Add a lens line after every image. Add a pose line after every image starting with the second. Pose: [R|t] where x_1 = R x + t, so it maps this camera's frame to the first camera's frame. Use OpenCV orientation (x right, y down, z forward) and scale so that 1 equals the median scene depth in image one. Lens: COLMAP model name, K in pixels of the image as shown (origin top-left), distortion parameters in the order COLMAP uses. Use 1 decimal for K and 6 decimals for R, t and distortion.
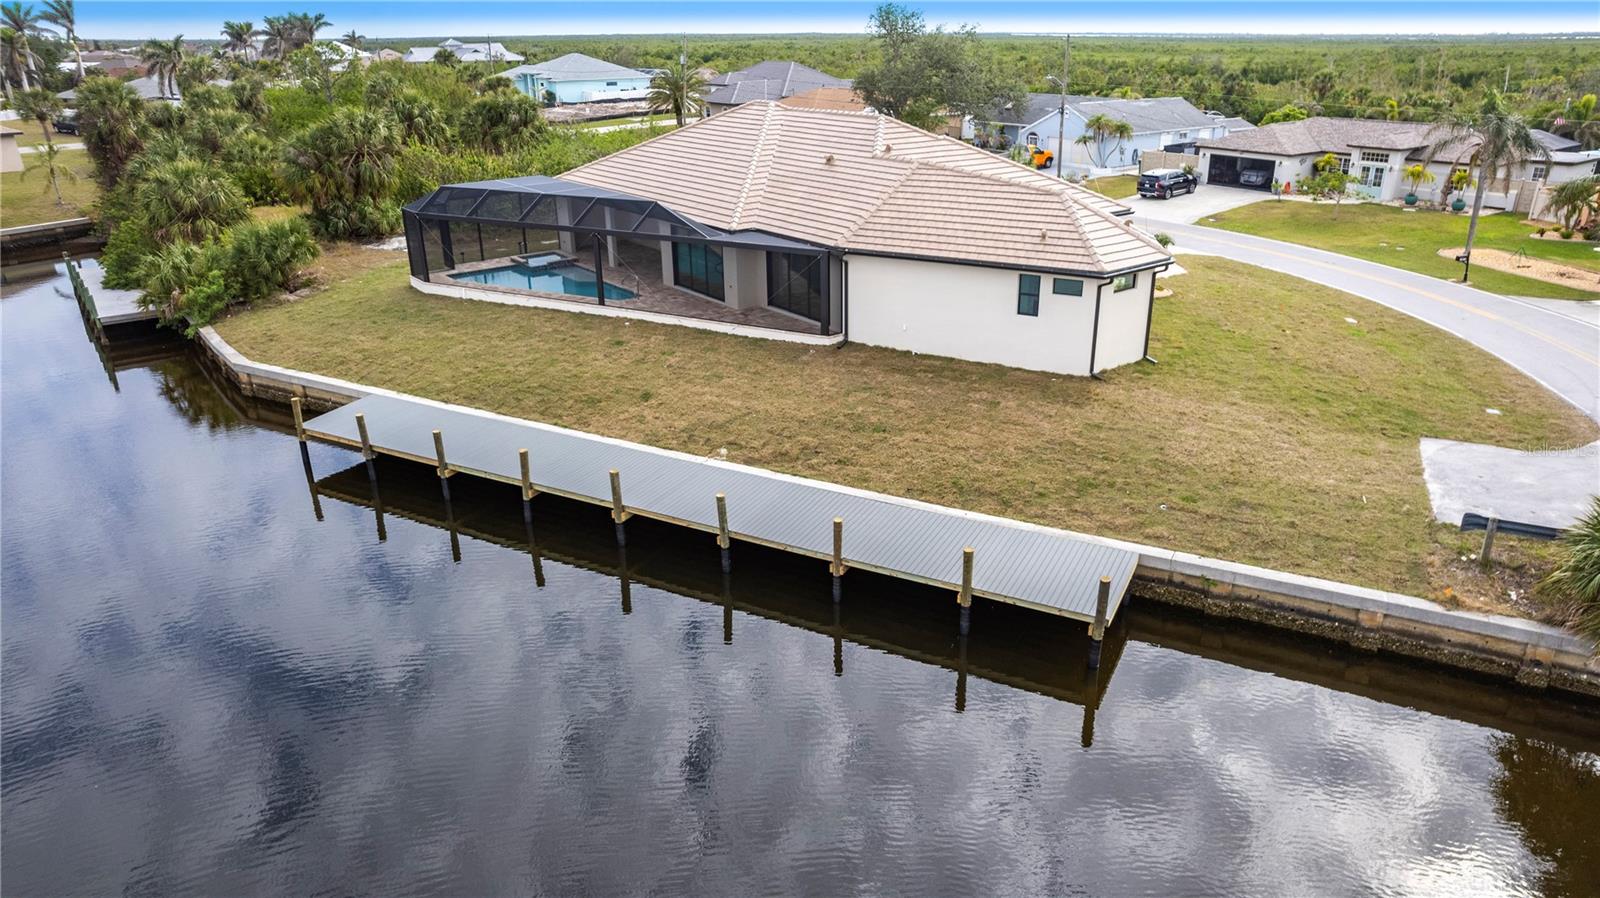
lens RADIAL K [[1039.7, 0, 823.9], [0, 1039.7, 457.2], [0, 0, 1]] dist [-0.083558, 0.074573]
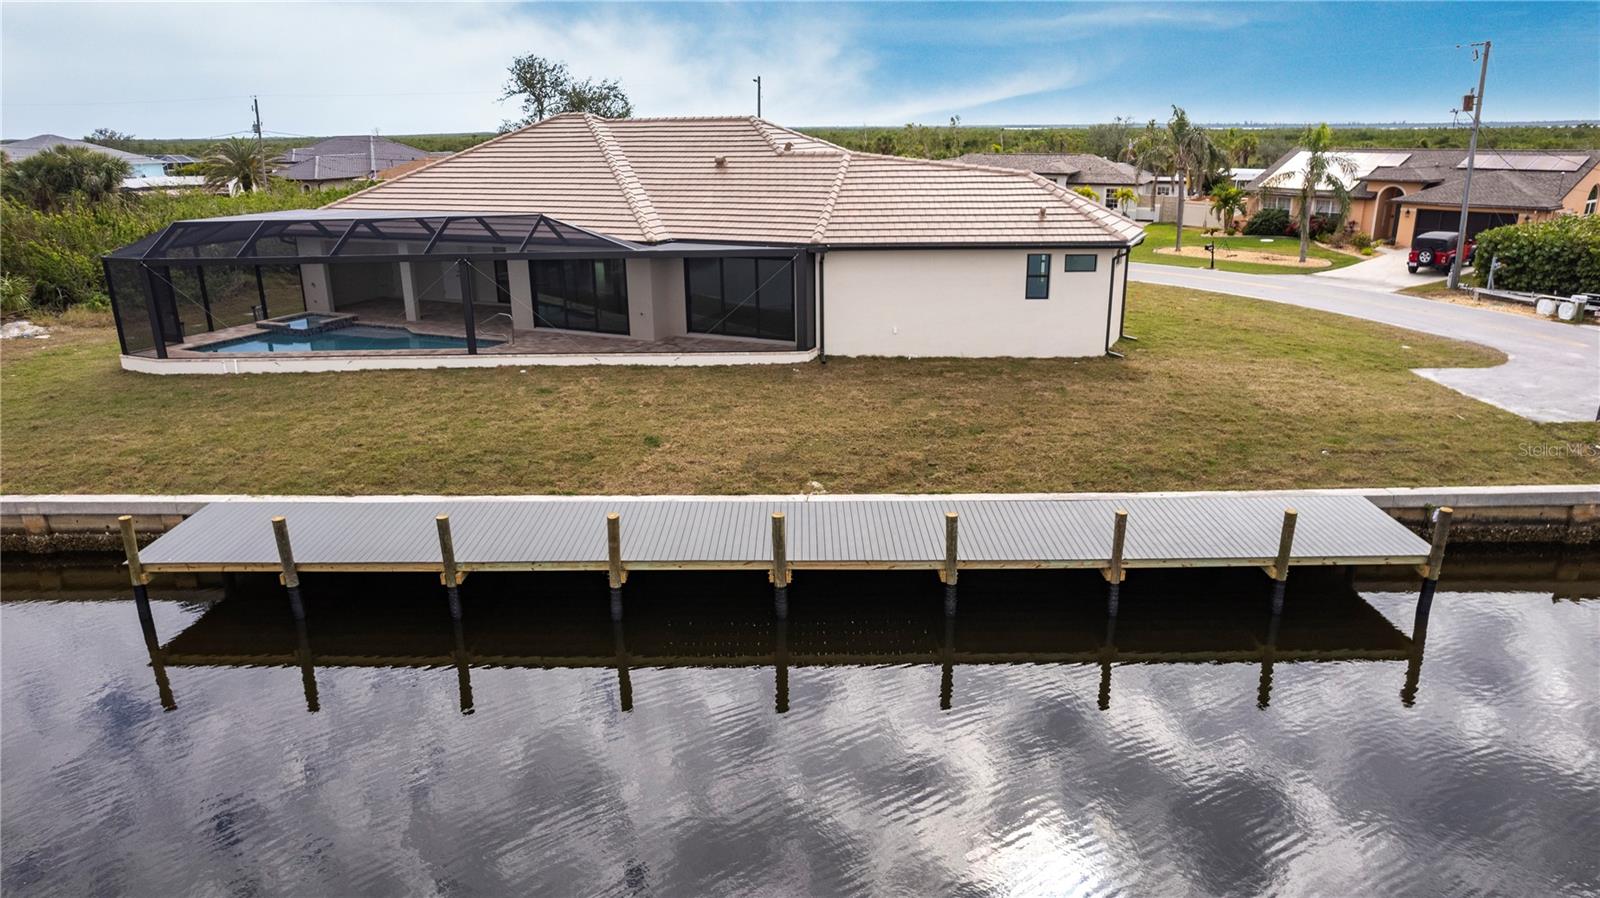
lens RADIAL K [[1039.7, 0, 823.9], [0, 1039.7, 457.2], [0, 0, 1]] dist [-0.083558, 0.074573]
pose [[0.892907, -0.142077, 0.427237, -0.358498], [0.178296, 0.982912, -0.045767, 0.009368], [-0.413434, 0.117040, 0.902980, 0.243514]]
